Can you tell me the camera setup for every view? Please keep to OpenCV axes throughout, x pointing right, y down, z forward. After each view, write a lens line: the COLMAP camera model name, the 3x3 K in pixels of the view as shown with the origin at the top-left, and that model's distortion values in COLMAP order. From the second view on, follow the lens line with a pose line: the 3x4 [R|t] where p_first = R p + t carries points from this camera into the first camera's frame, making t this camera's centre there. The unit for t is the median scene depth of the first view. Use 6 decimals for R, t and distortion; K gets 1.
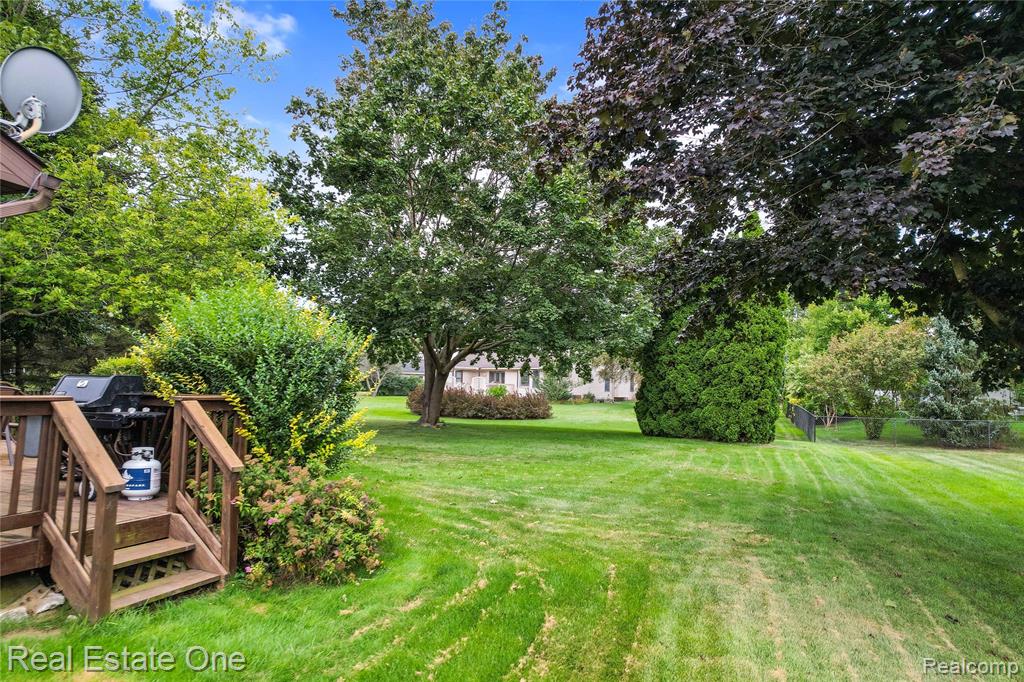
lens RADIAL K [[658.6, 0, 536.0], [0, 658.6, 336.8], [0, 0, 1]] dist [-0.027833, 0.002576]
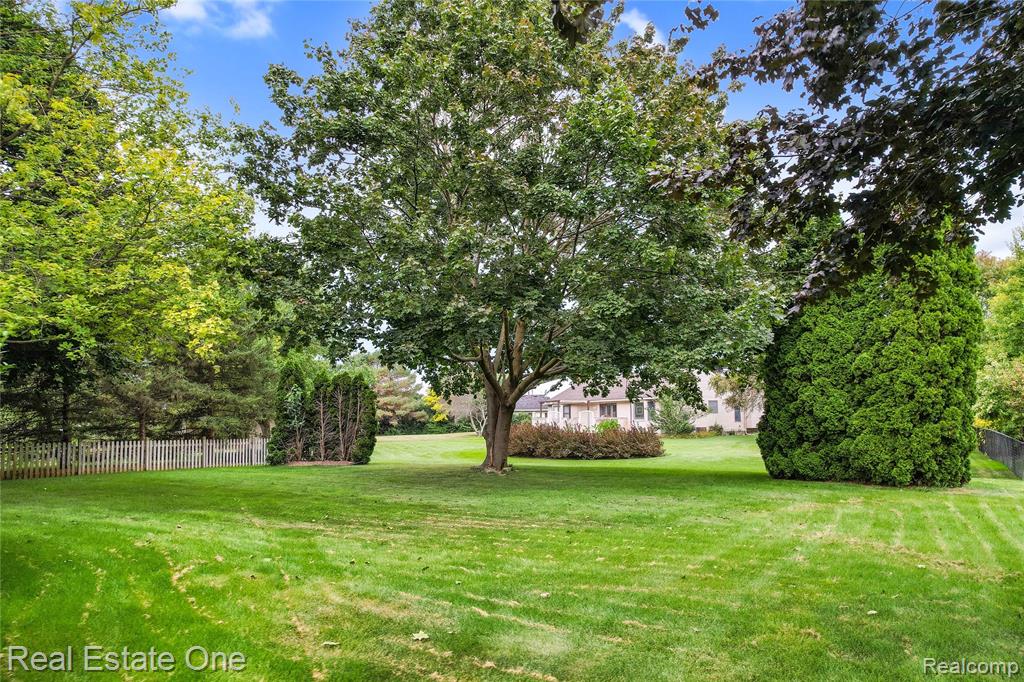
lens RADIAL K [[672.6, 0, 513.4], [0, 672.6, 361.4], [0, 0, 1]] dist [-0.113510, 0.092392]
pose [[0.972564, -0.055225, -0.225984, 0.062626], [0.051424, 0.998419, -0.022676, 0.024333], [0.226879, 0.010433, 0.973867, 0.236292]]
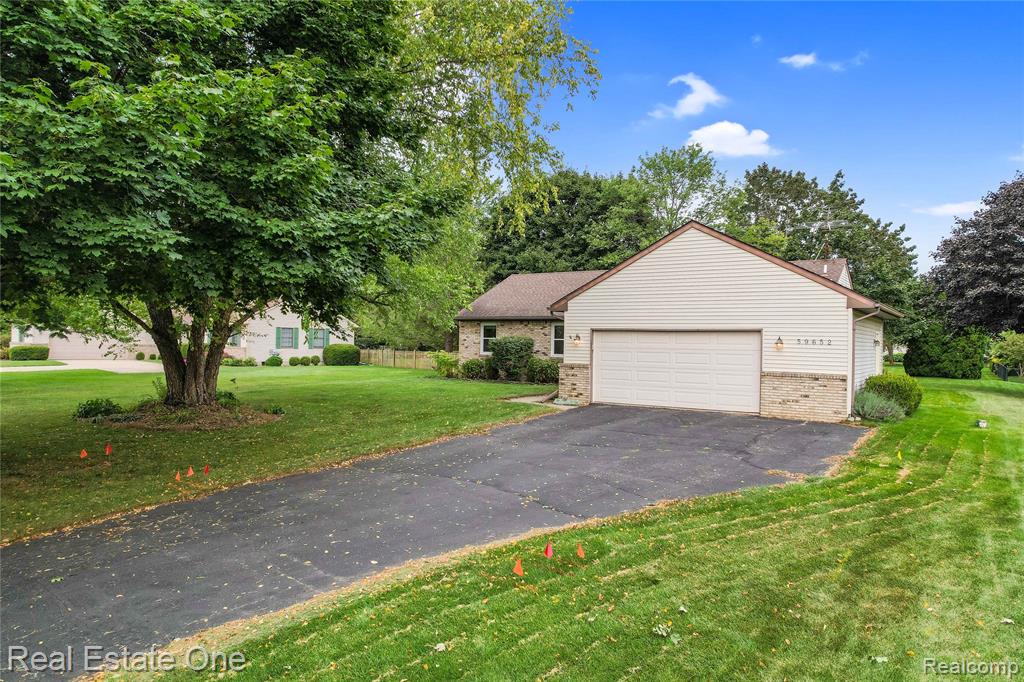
lens RADIAL K [[658.6, 0, 536.0], [0, 658.6, 336.8], [0, 0, 1]] dist [-0.027833, 0.002576]
pose [[0.966933, -0.006430, -0.254951, -0.474840], [0.021208, 0.998247, 0.055258, -0.118256], [0.254148, -0.058838, 0.965374, -1.345079]]
